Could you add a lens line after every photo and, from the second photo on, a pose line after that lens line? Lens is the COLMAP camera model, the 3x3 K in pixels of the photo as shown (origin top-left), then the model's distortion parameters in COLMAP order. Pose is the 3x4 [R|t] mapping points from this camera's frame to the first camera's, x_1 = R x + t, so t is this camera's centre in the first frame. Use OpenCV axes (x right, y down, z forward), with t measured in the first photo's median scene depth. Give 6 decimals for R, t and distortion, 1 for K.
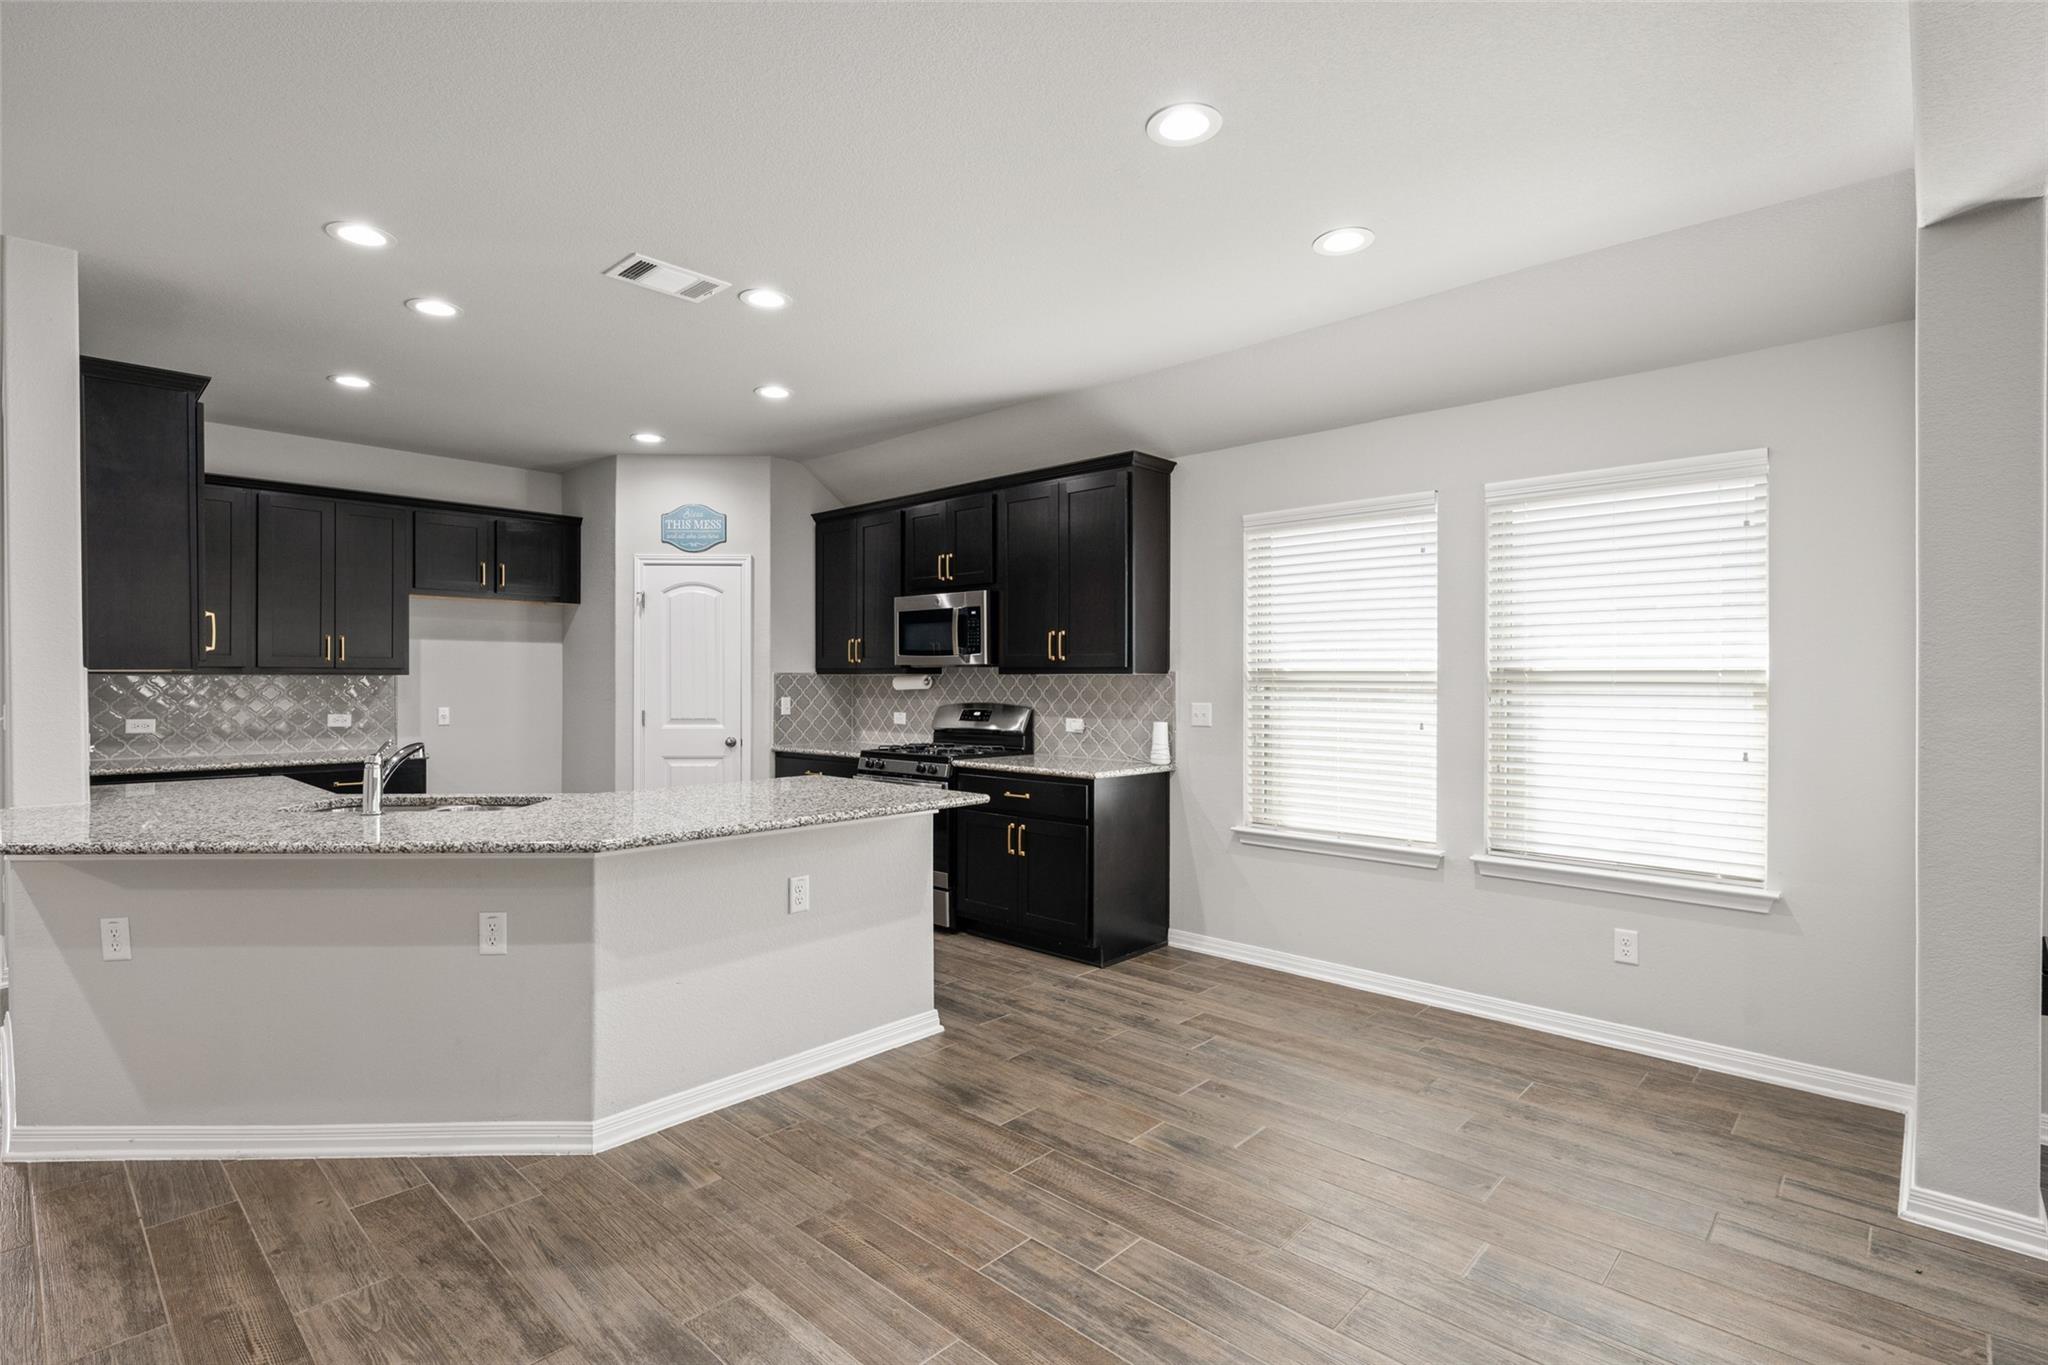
lens RADIAL K [[973.5, 0, 1016.5], [0, 973.5, 679.2], [0, 0, 1]] dist [0.000991, -0.000209]
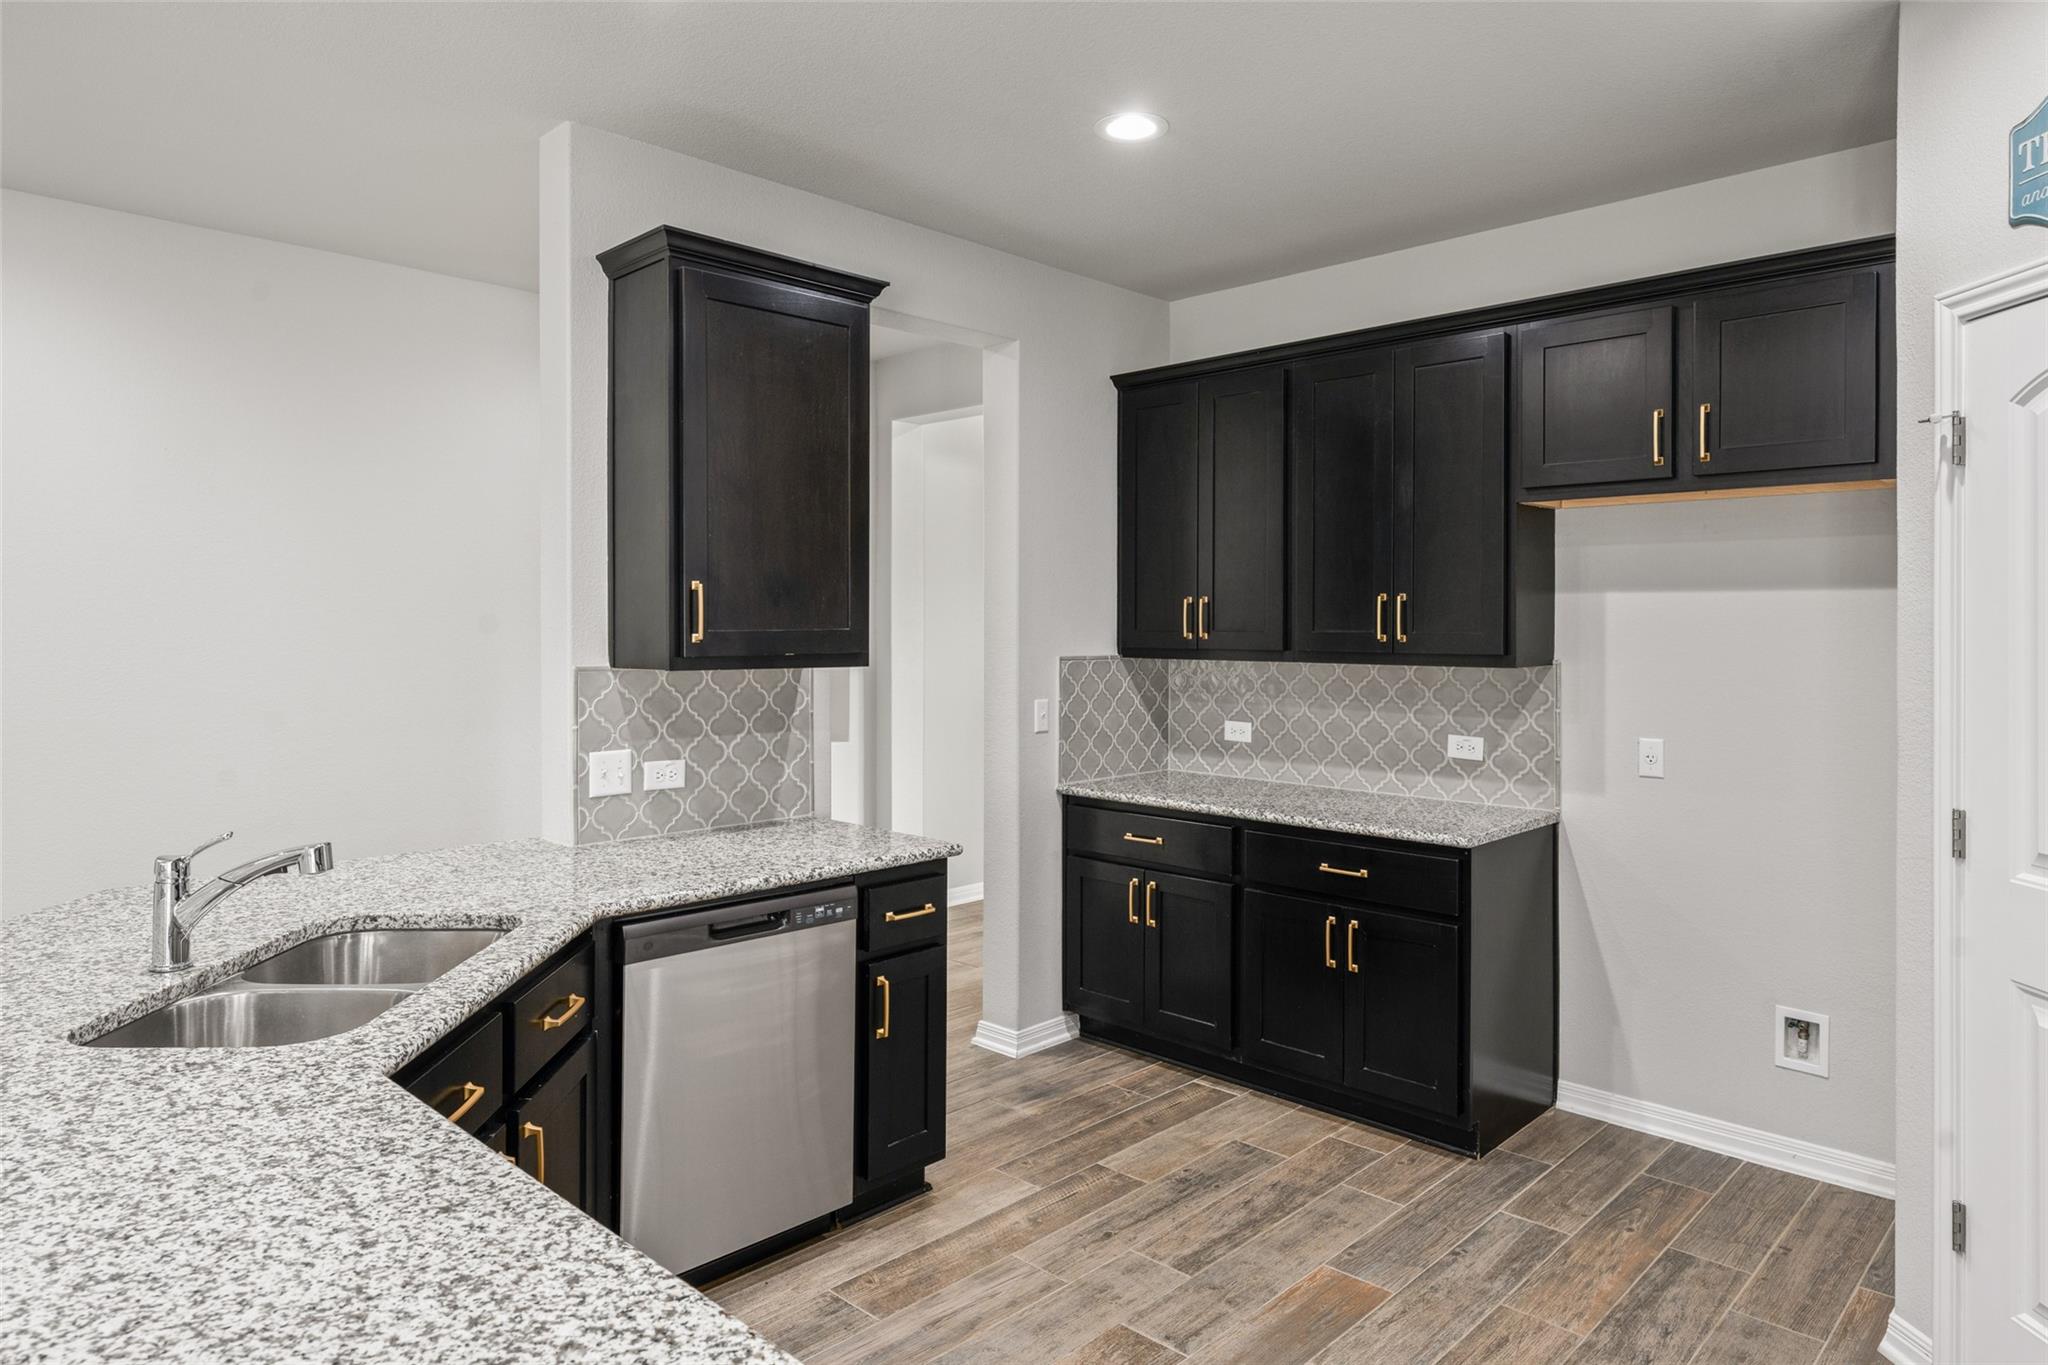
lens RADIAL K [[1241.6, 0, 1015.9], [0, 1241.6, 629.1], [0, 0, 1]] dist [0.001678, 0.000012]
pose [[-0.015640, 0.002498, -0.999875, 0.004716], [-0.002476, 0.999994, 0.002537, -0.036880], [0.999875, 0.002515, -0.015633, 1.122035]]
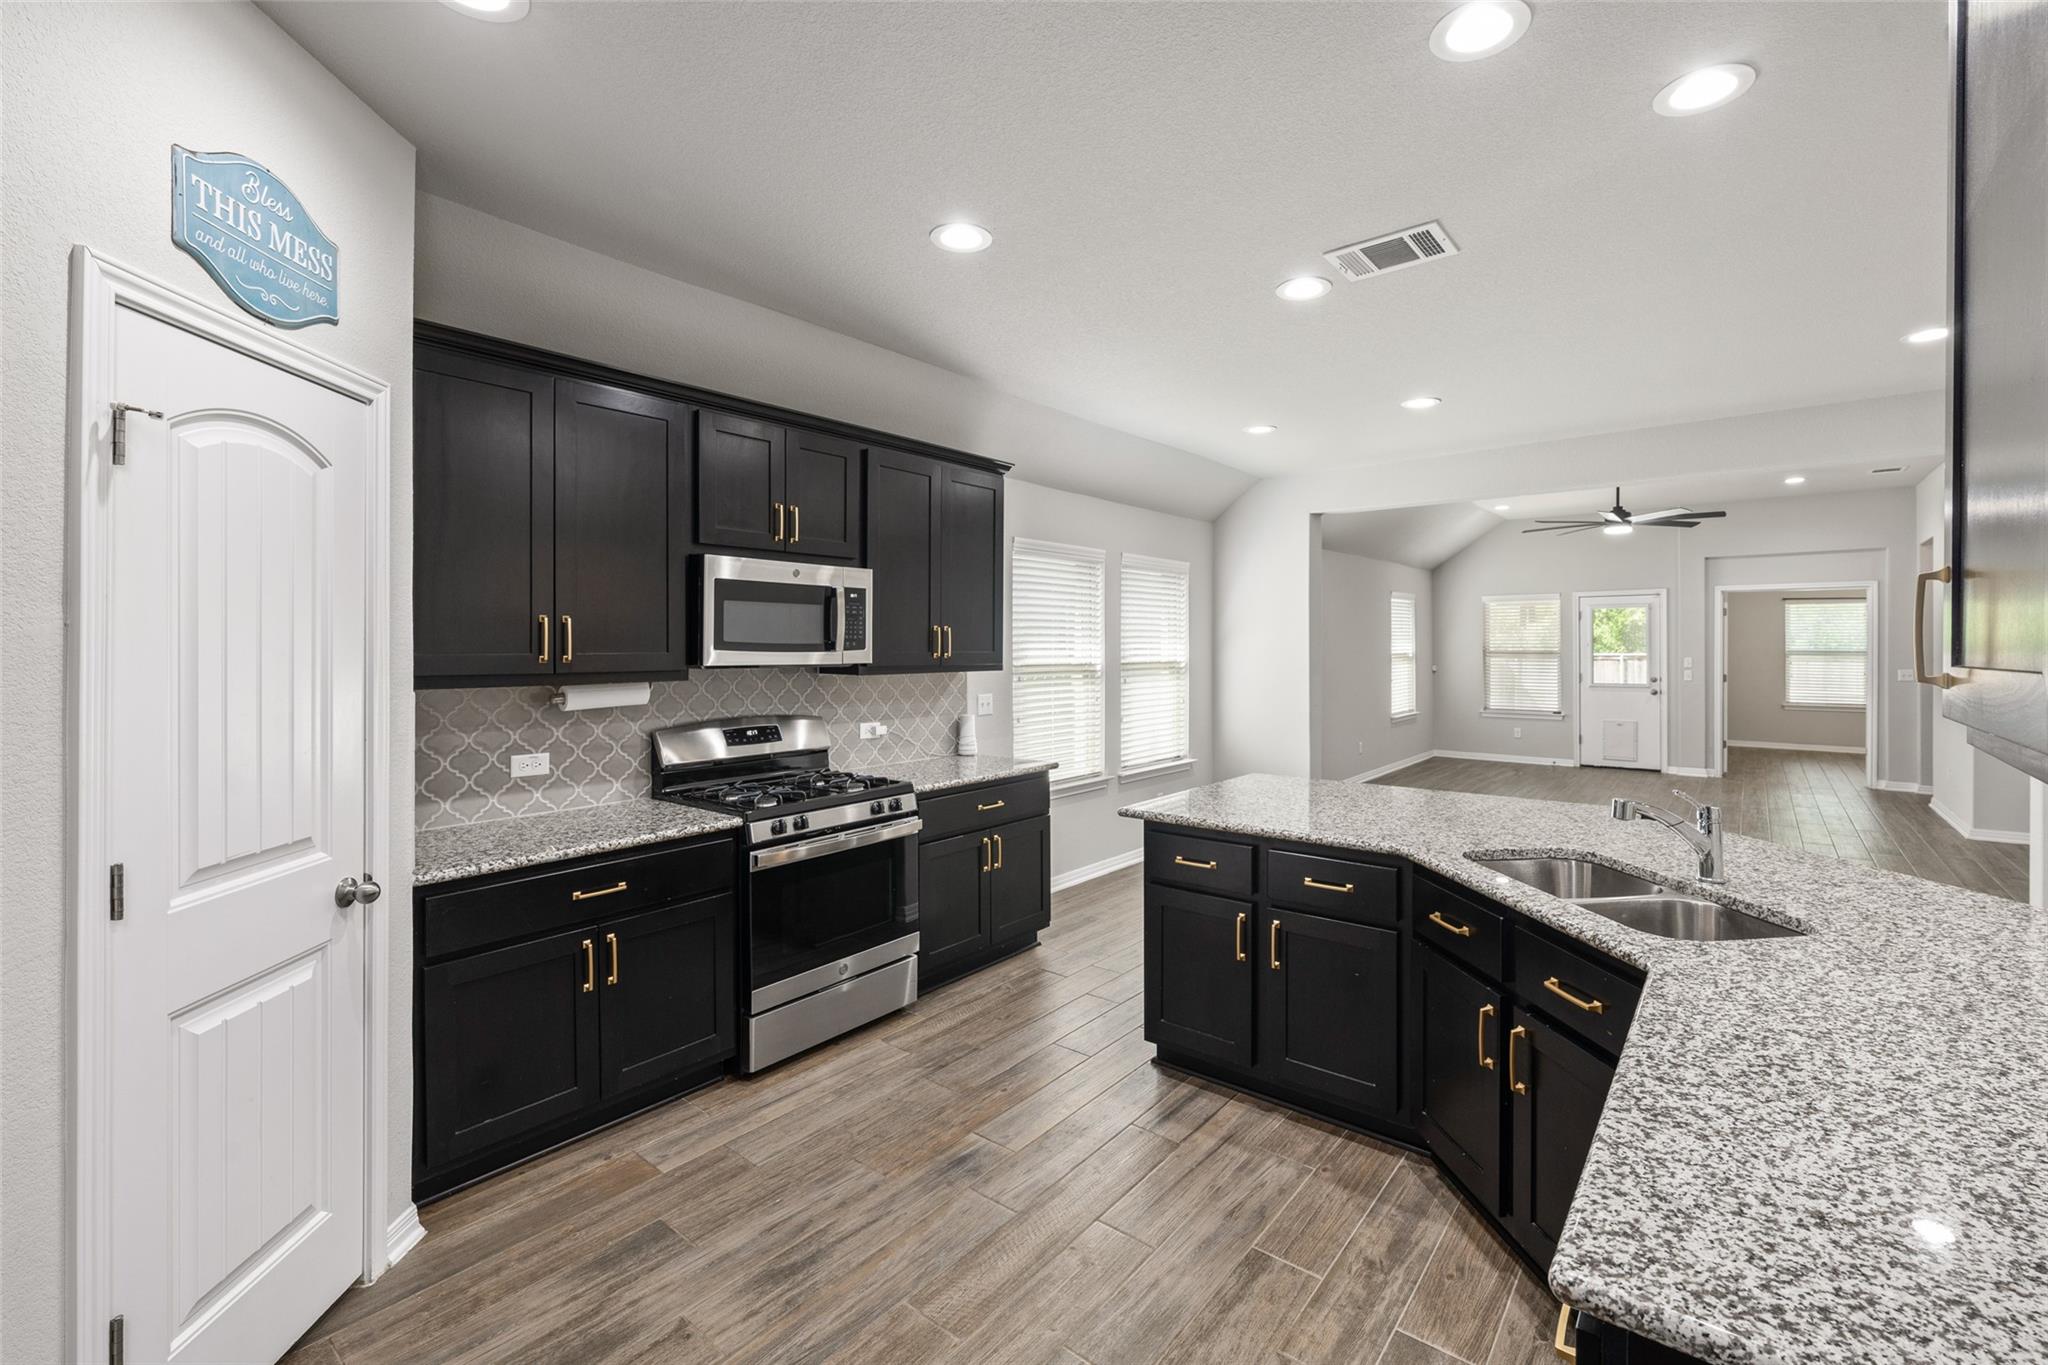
lens RADIAL K [[869.9, 0, 1070.4], [0, 869.9, 645.9], [0, 0, 1]] dist [0.008011, 0.000041]
pose [[-0.092683, -0.000864, 0.995695, -0.999877], [0.002068, 0.999997, 0.001060, -0.040024], [-0.995694, 0.002157, -0.092681, 1.204993]]
